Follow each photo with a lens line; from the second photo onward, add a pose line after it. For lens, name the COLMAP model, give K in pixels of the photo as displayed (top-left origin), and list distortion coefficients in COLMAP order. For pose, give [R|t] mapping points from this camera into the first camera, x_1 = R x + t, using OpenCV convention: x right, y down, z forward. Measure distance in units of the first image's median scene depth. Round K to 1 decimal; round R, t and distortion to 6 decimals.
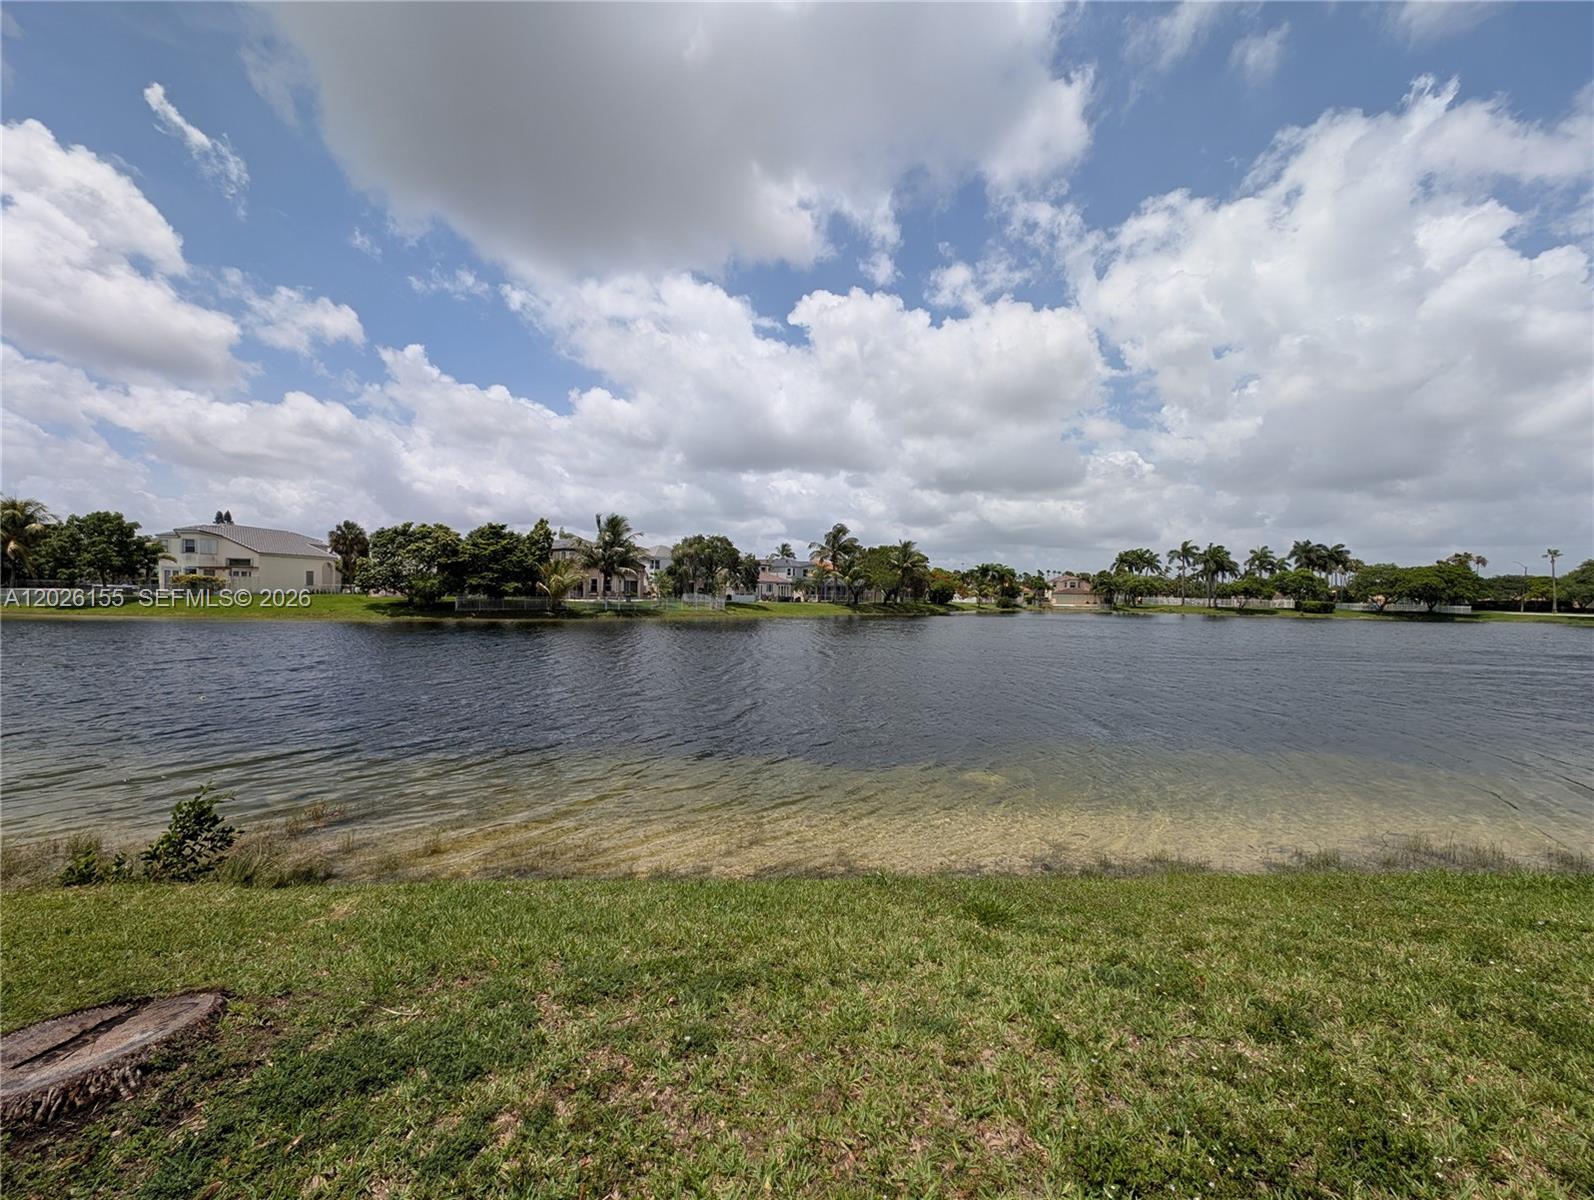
lens RADIAL K [[595.0, 0, 797.9], [0, 595.0, 612.1], [0, 0, 1]] dist [0.004559, -0.001719]
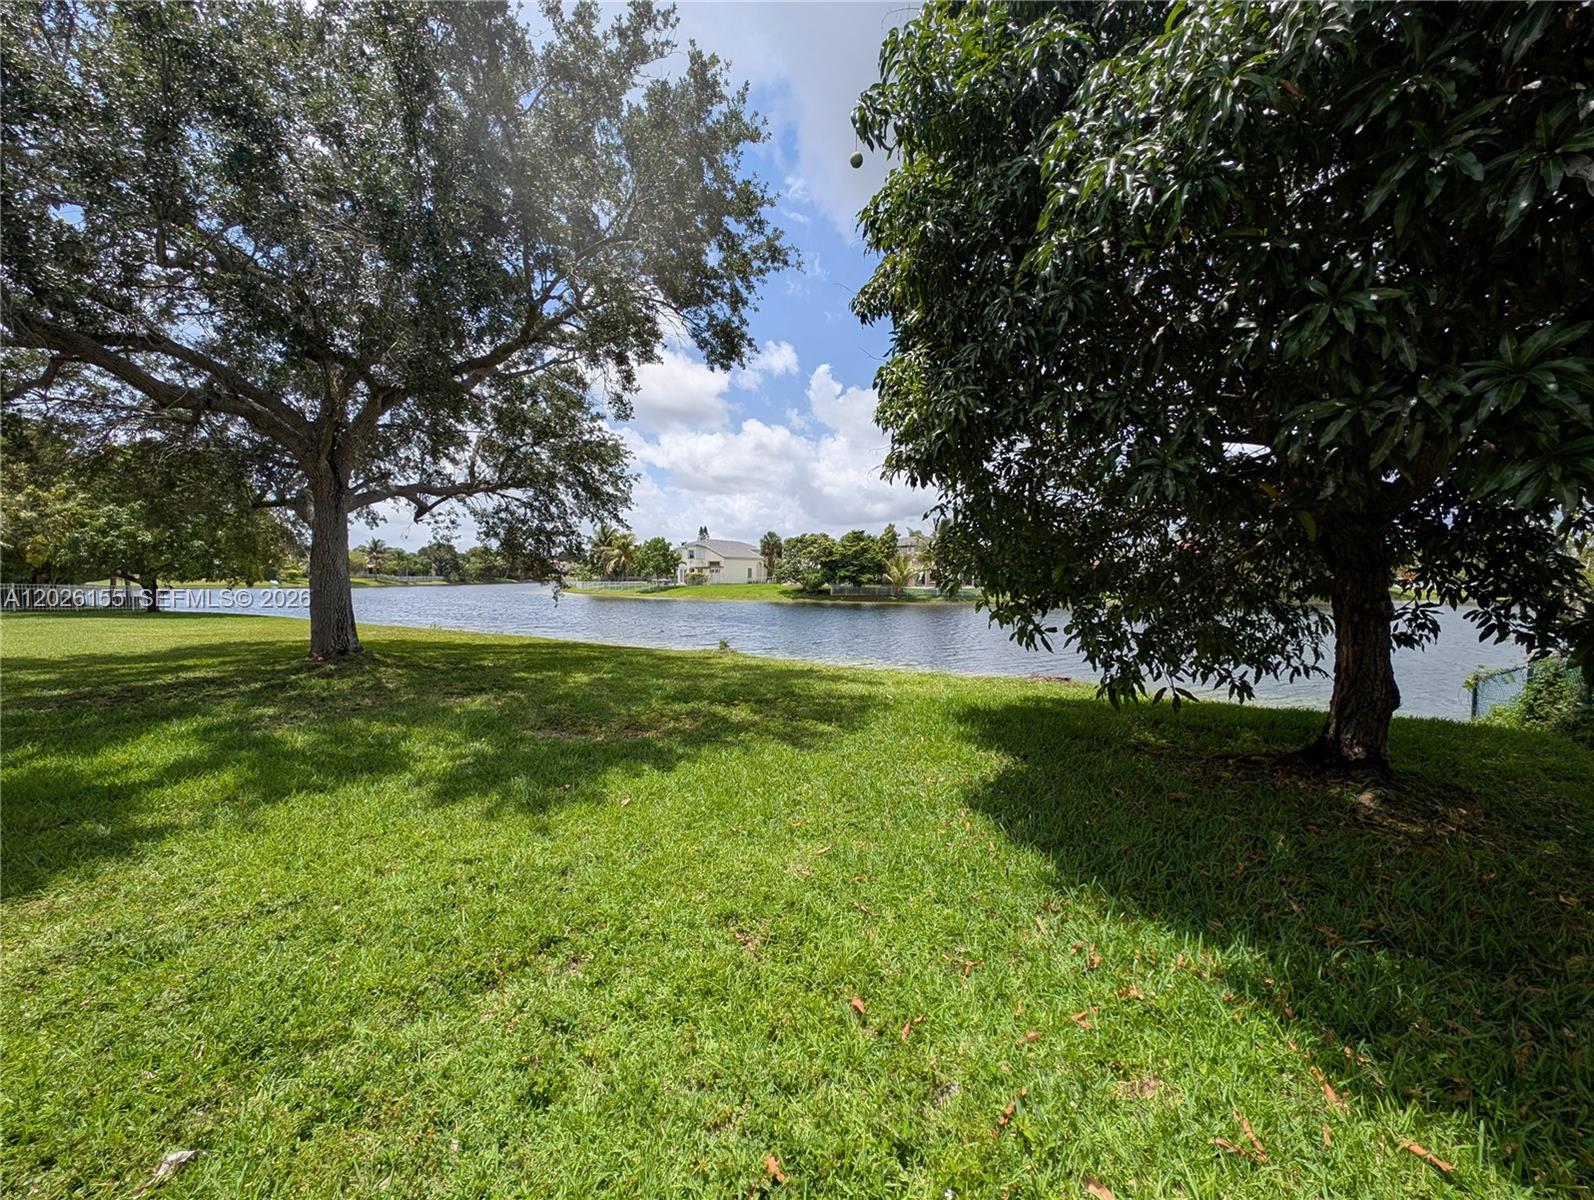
lens RADIAL K [[595.0, 0, 799.2], [0, 595.0, 599.1], [0, 0, 1]] dist [0.004559, -0.001719]
pose [[0.824004, 0.006890, -0.566541, 0.125215], [-0.007512, 0.999971, 0.001237, 0.004700], [0.566533, 0.003236, 0.824032, -0.153558]]
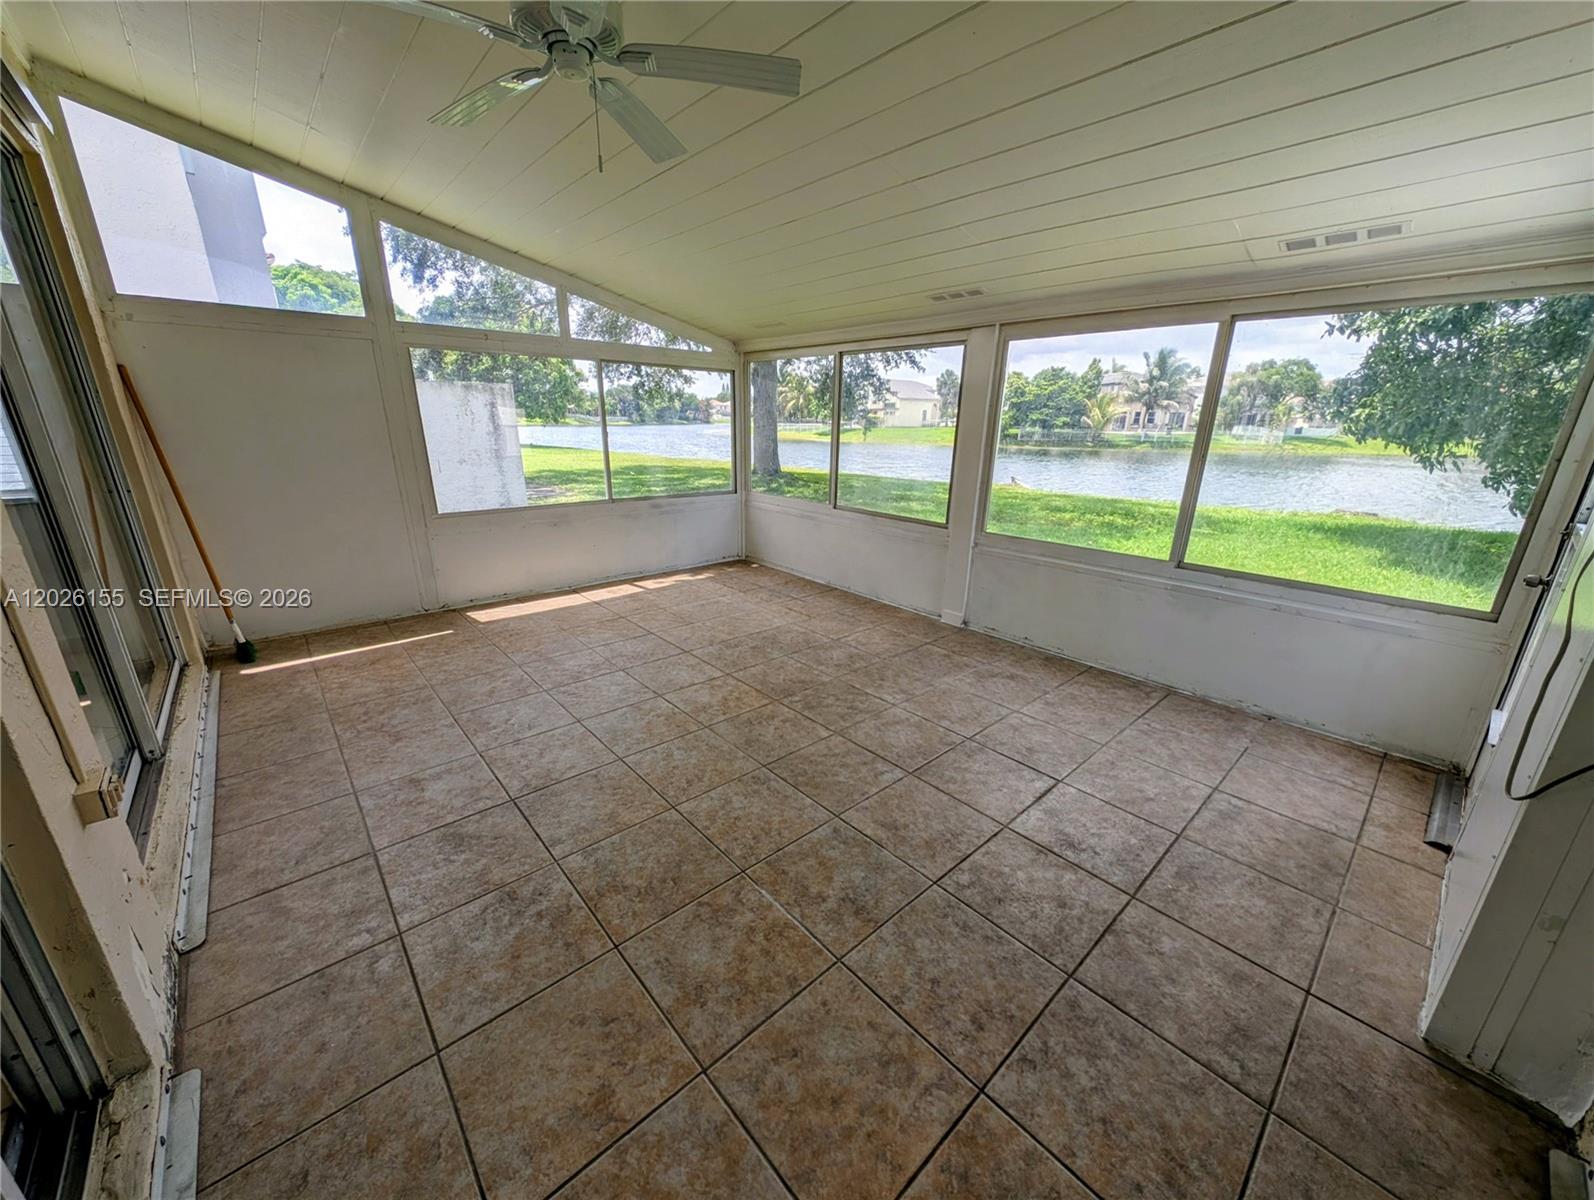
lens RADIAL K [[595.0, 0, 804.5], [0, 595.0, 605.9], [0, 0, 1]] dist [0.004559, -0.001719]
pose [[0.666932, 0.214236, -0.713656, 0.111484], [-0.023131, 0.963266, 0.267551, 0.008614], [0.744759, -0.161931, 0.647389, -0.227678]]
